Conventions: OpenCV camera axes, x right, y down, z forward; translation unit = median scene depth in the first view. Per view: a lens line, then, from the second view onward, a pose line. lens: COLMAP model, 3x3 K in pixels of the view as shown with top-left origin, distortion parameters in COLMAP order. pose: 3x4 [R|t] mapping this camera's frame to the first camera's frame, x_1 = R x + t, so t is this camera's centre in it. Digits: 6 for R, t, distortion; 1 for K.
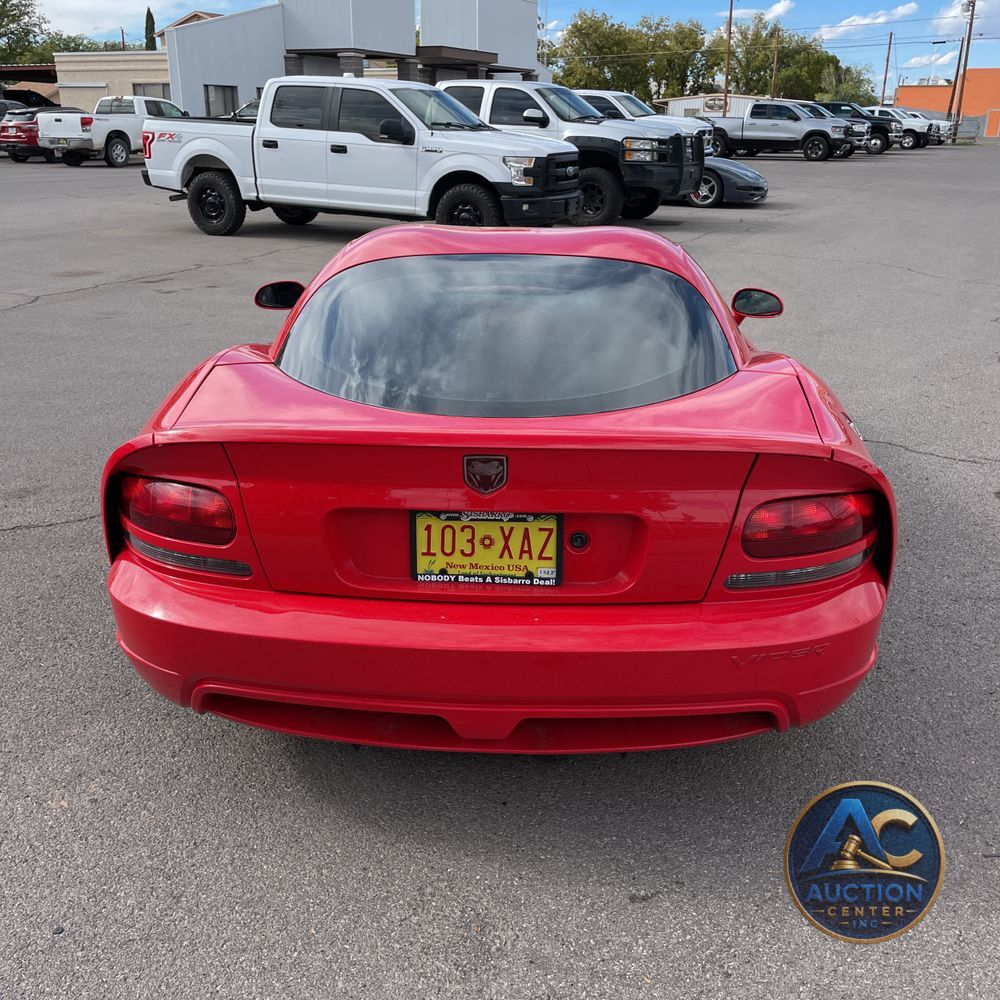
lens RADIAL K [[1002.3, 0, 496.2], [0, 1002.3, 515.2], [0, 0, 1]] dist [0.071904, -0.095954]
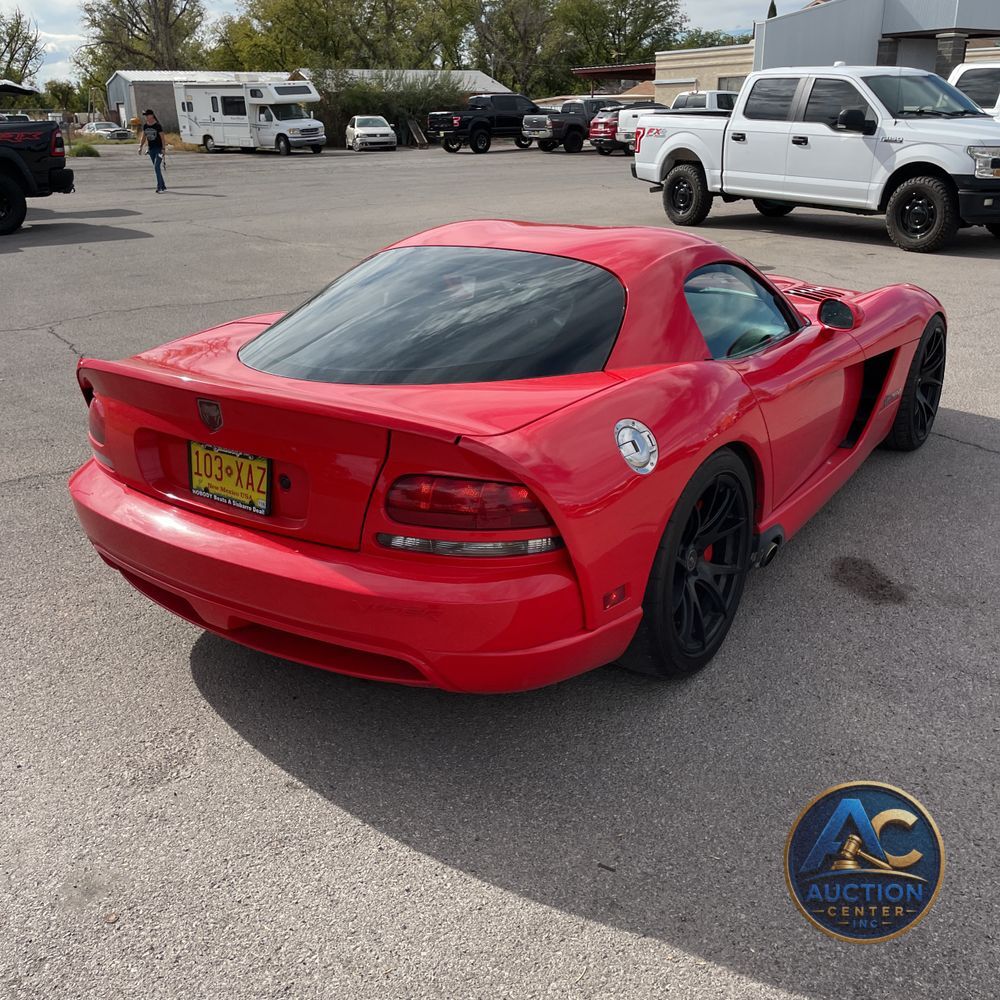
lens RADIAL K [[1002.3, 0, 496.2], [0, 1002.3, 515.2], [0, 0, 1]] dist [0.071904, -0.095954]
pose [[0.845045, 0.176919, -0.504578, 0.155830], [-0.172169, 0.983447, 0.056483, -0.008152], [0.506219, 0.039142, 0.861516, 0.014254]]
